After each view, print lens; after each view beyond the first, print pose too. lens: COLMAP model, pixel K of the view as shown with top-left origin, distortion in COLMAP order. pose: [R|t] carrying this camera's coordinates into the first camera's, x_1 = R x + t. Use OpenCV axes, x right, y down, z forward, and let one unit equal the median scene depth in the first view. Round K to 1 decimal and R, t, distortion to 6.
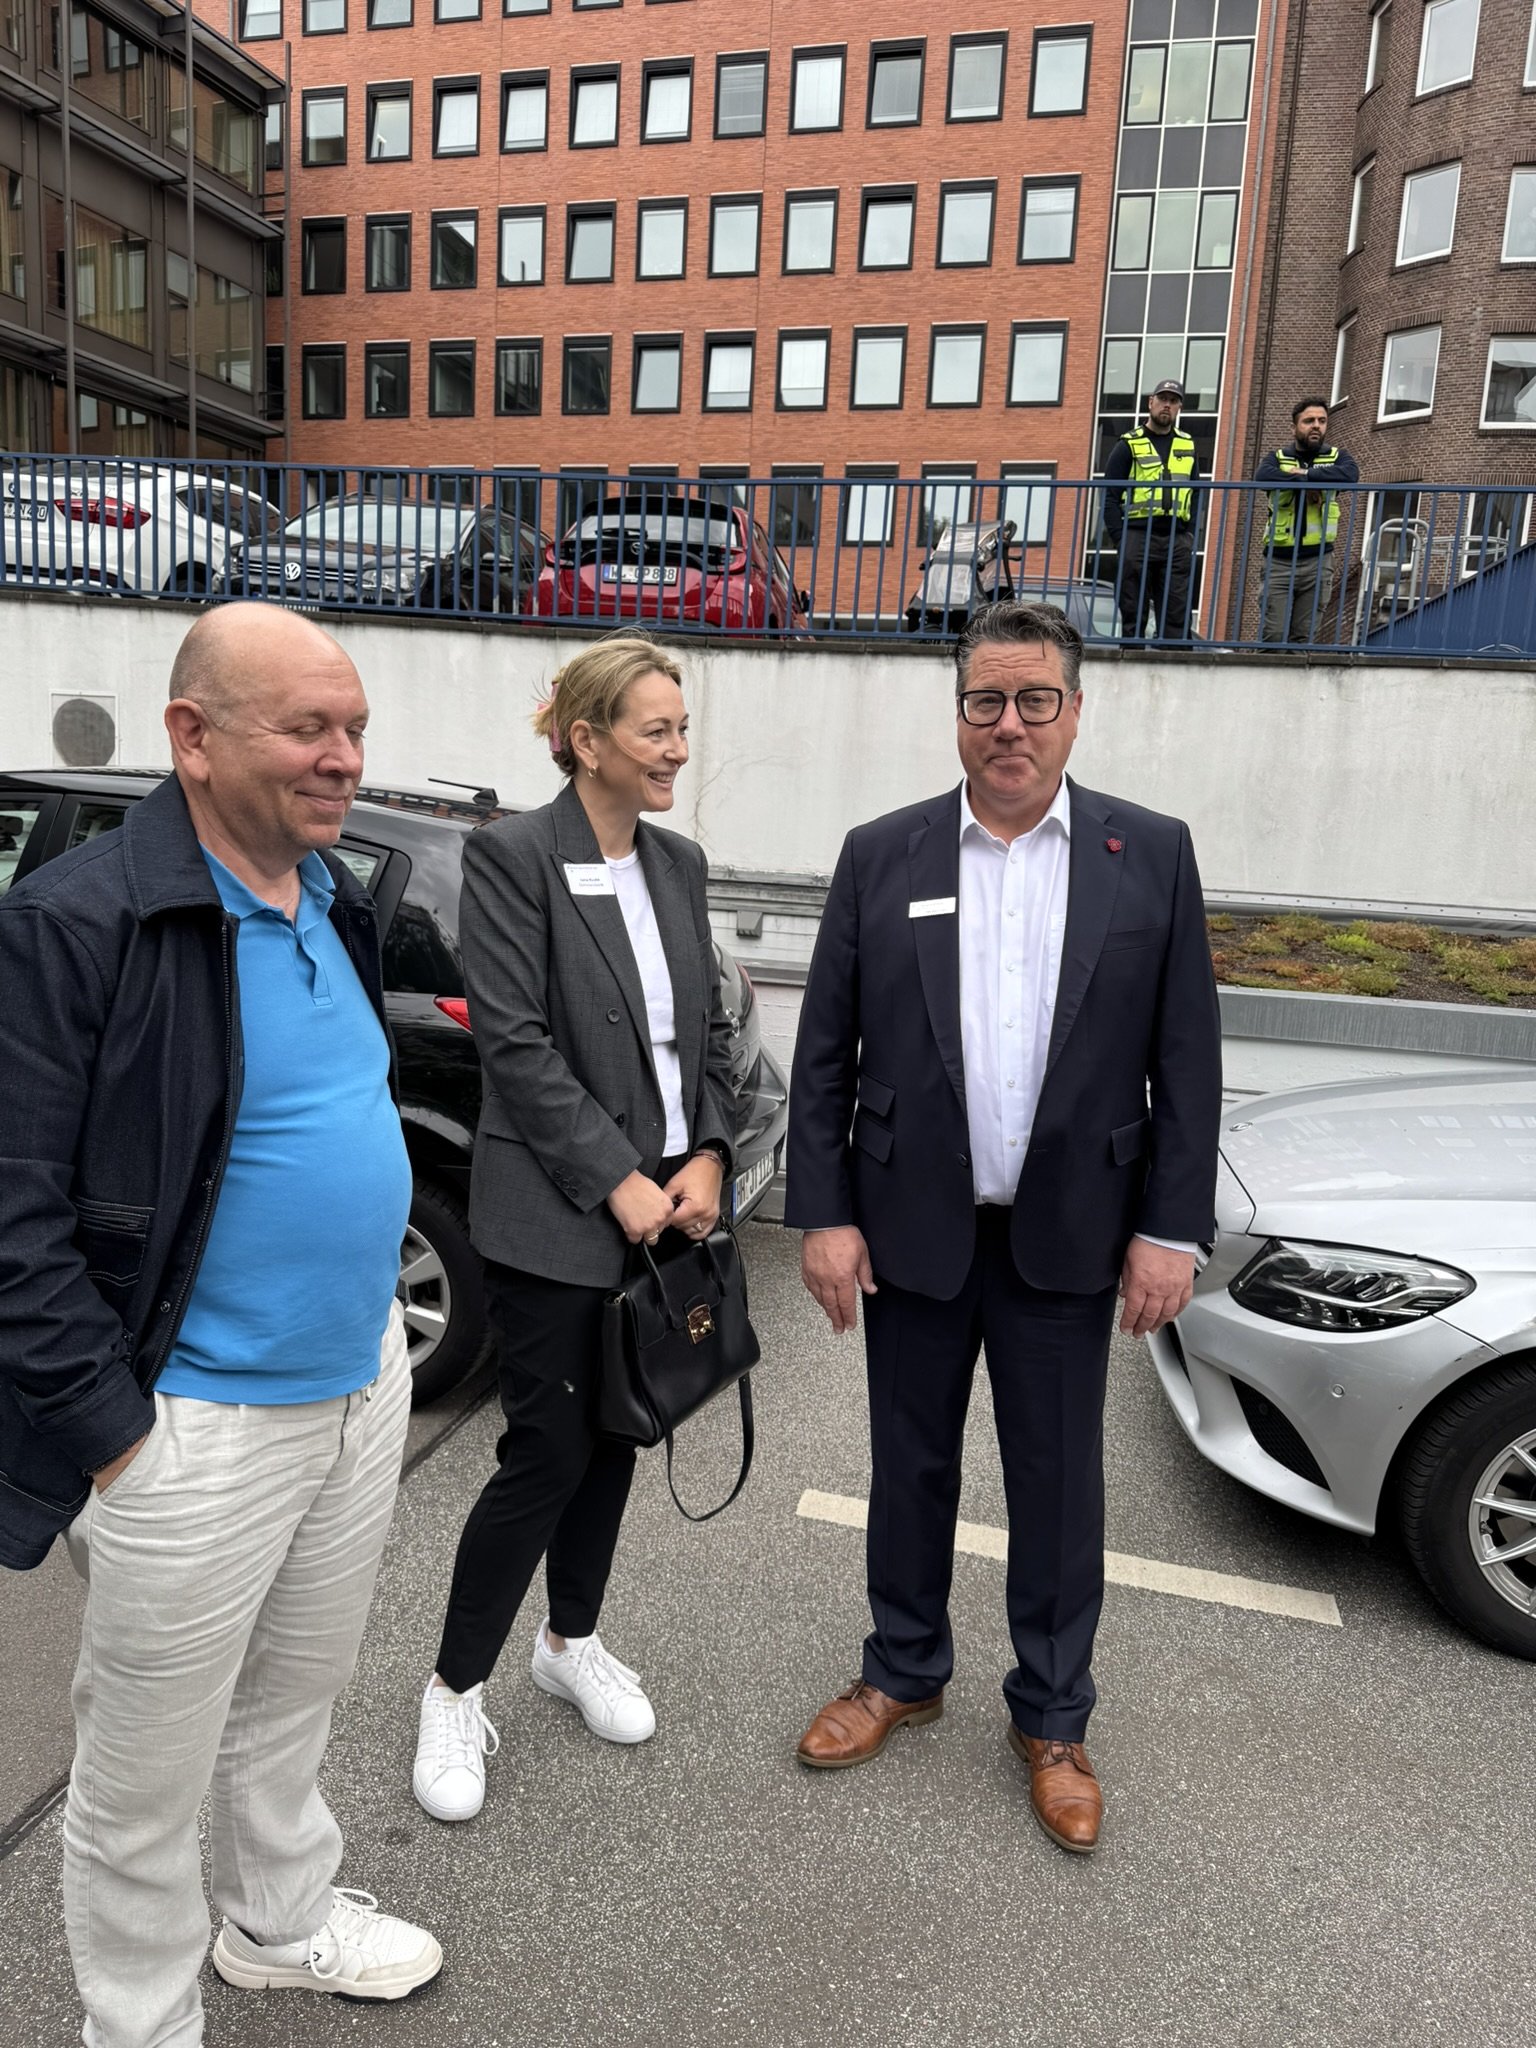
lens RADIAL K [[1439.6, 0, 750.0], [0, 1439.6, 1031.9], [0, 0, 1]] dist [0.009552, -0.015468]
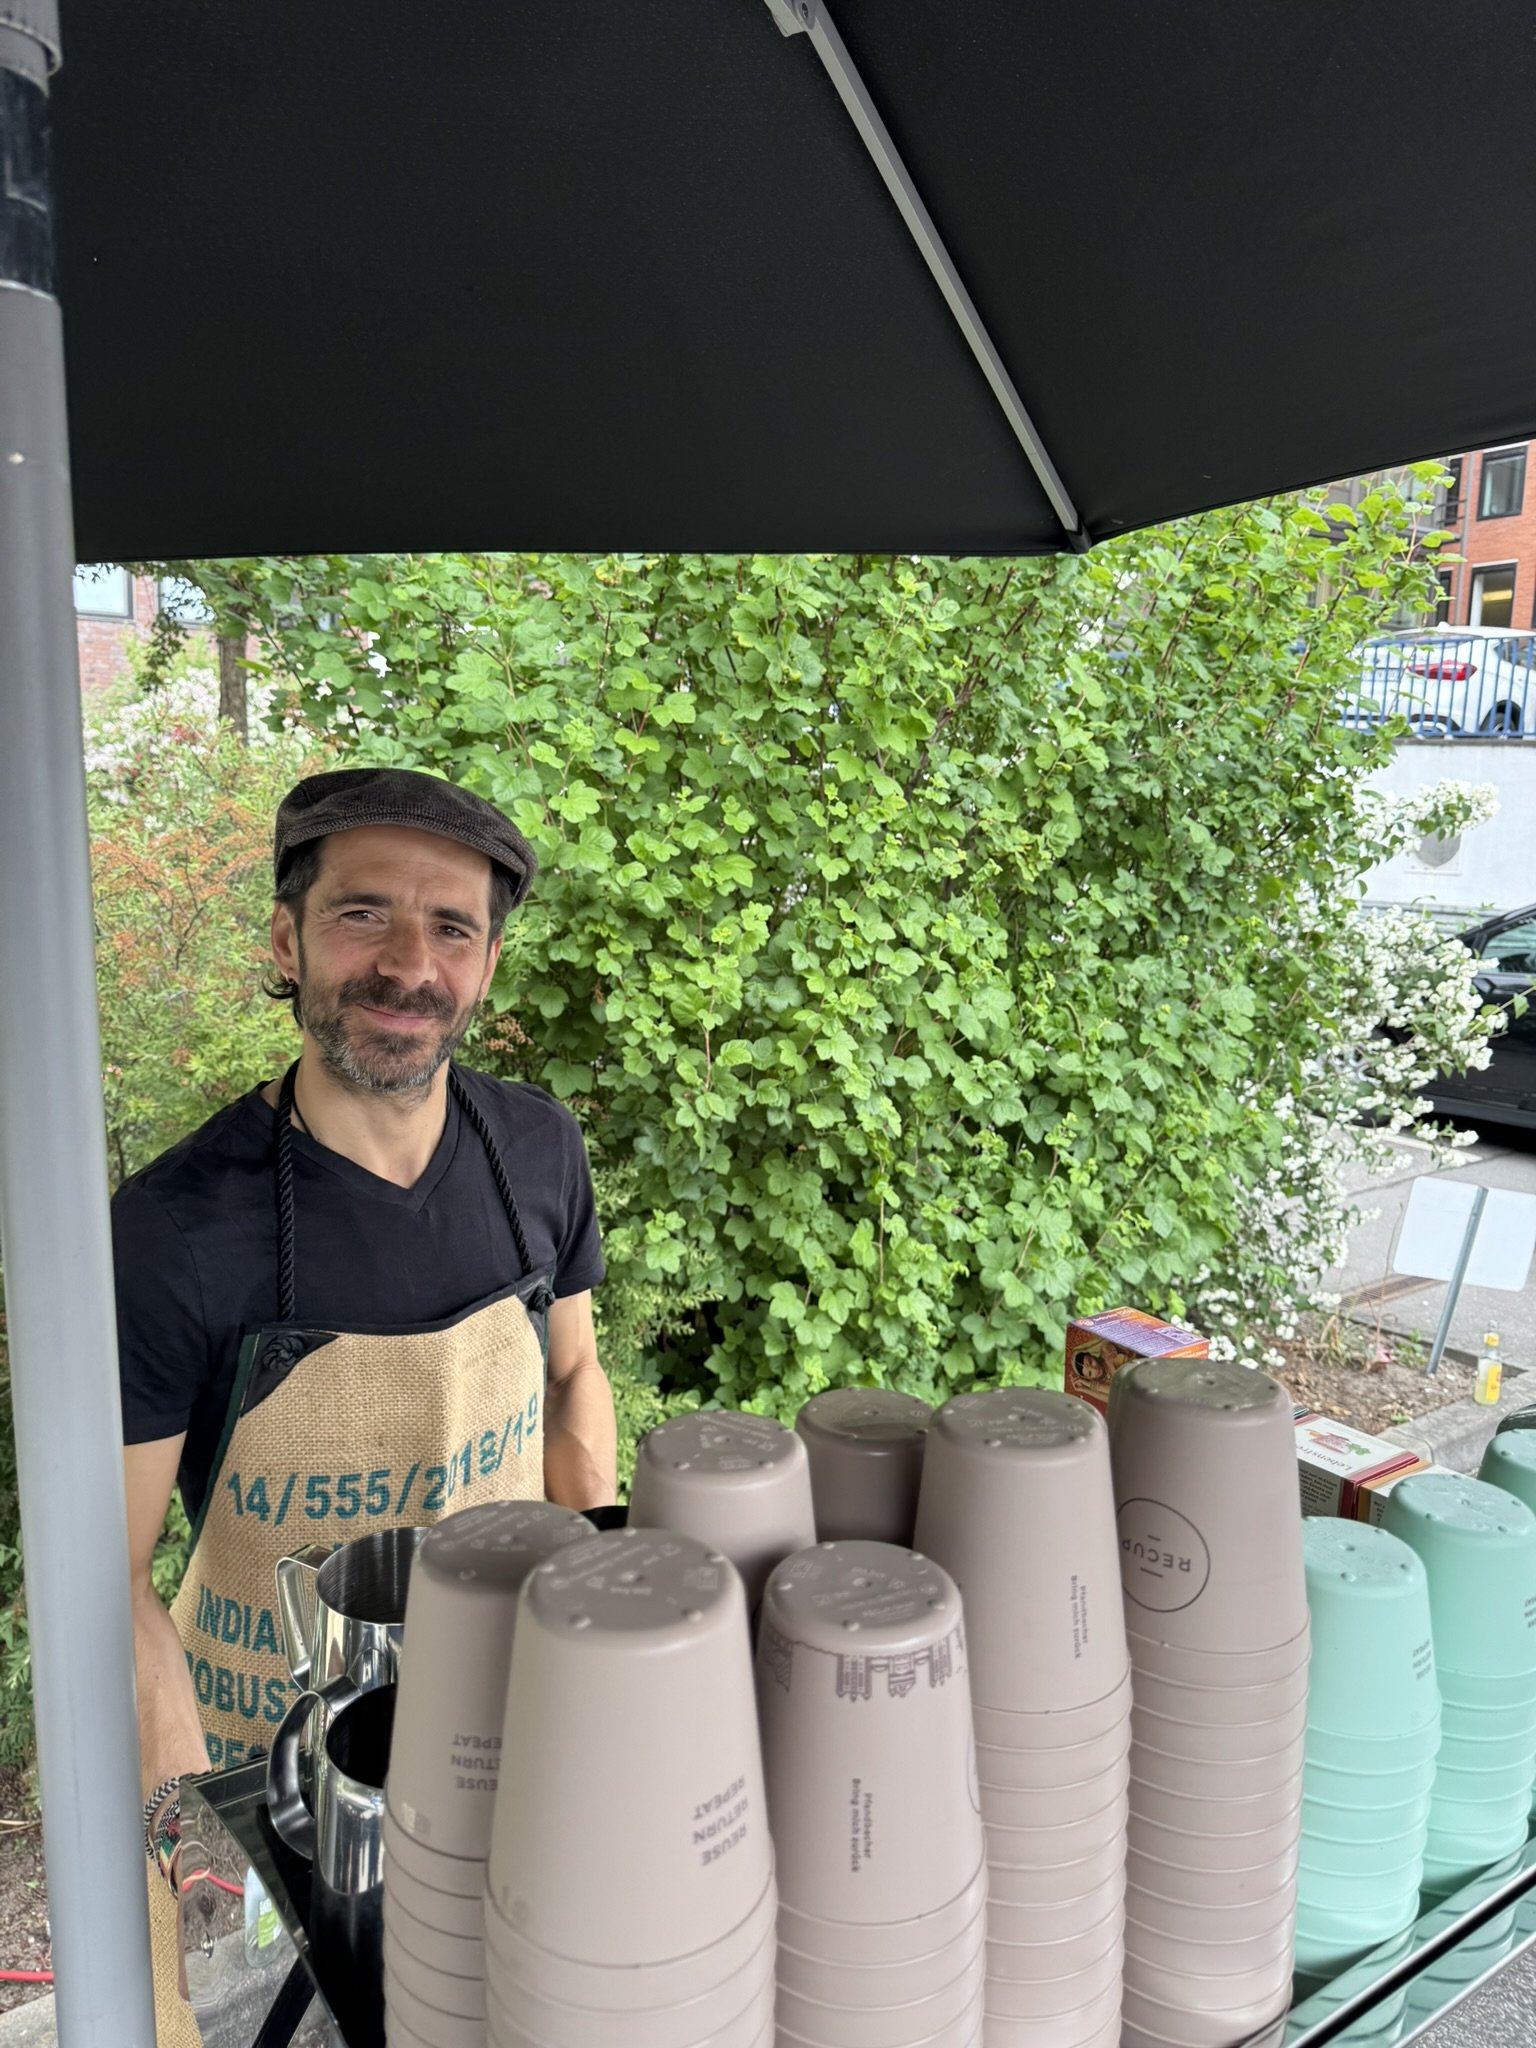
lens RADIAL K [[1439.6, 0, 748.6], [0, 1439.6, 1017.8], [0, 0, 1]] dist [0.009552, -0.015468]
pose [[0.767821, 0.063237, -0.637536, -0.024879], [-0.100619, 0.994670, -0.022521, 0.018596], [0.632714, 0.081440, 0.770091, -0.143141]]
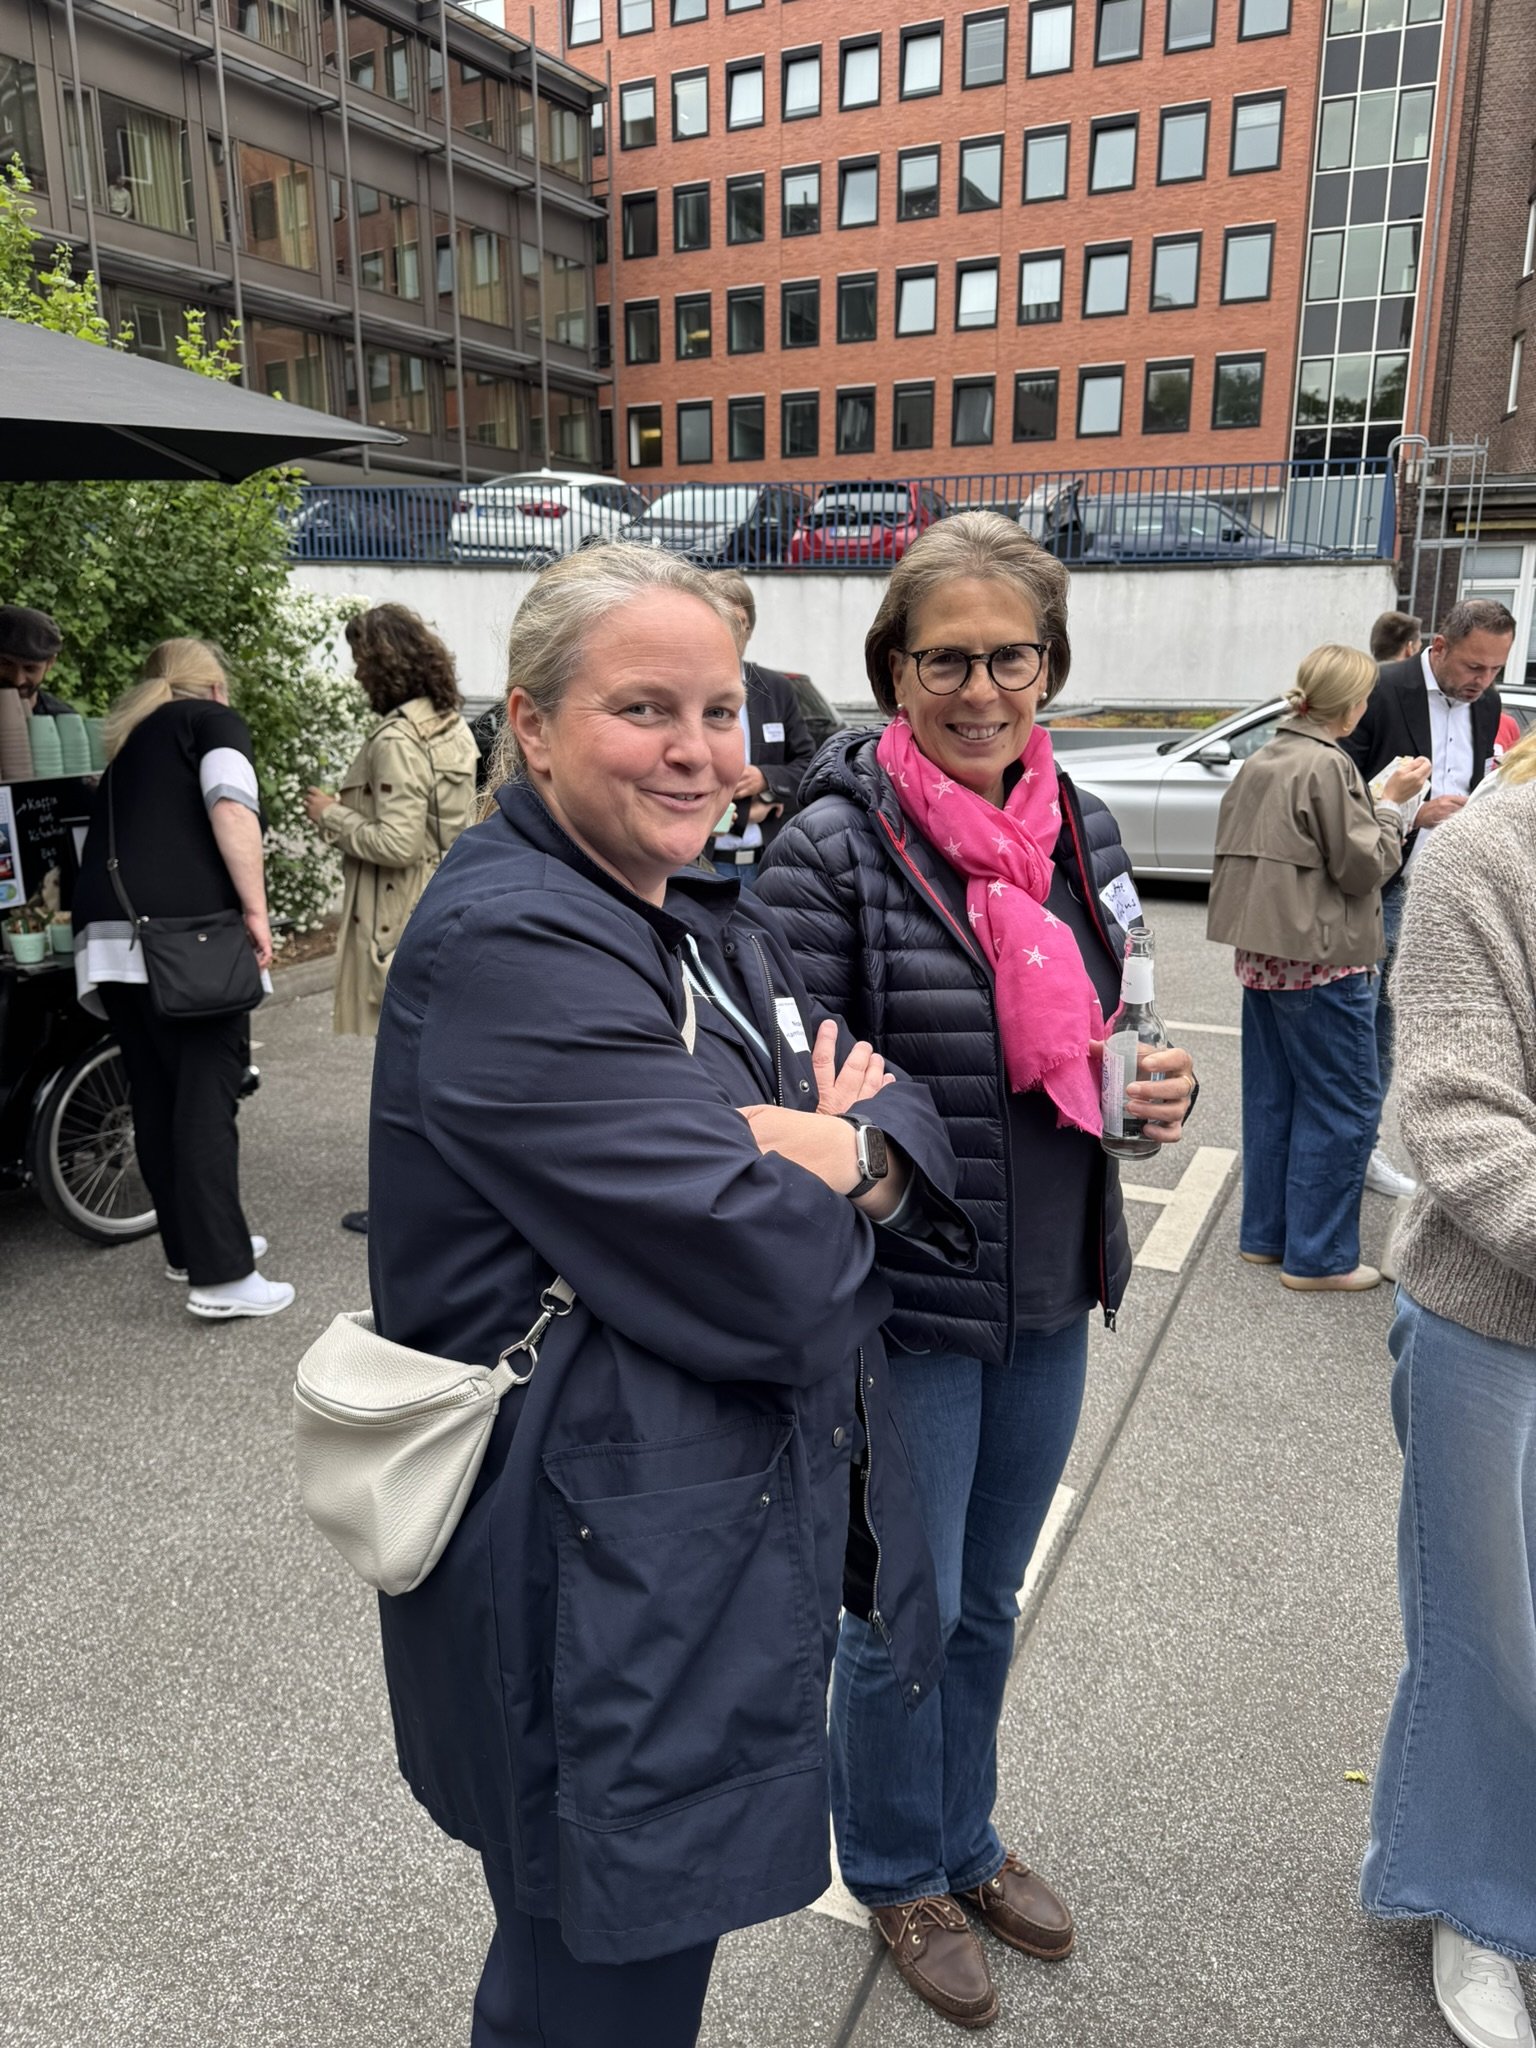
lens RADIAL K [[1439.6, 0, 766.0], [0, 1439.6, 1019.2], [0, 0, 1]] dist [0.009552, -0.015468]
pose [[0.979998, -0.002475, -0.198992, 0.050545], [0.017312, 0.997192, 0.072855, 0.041370], [0.198253, -0.074843, 0.977289, -0.228037]]
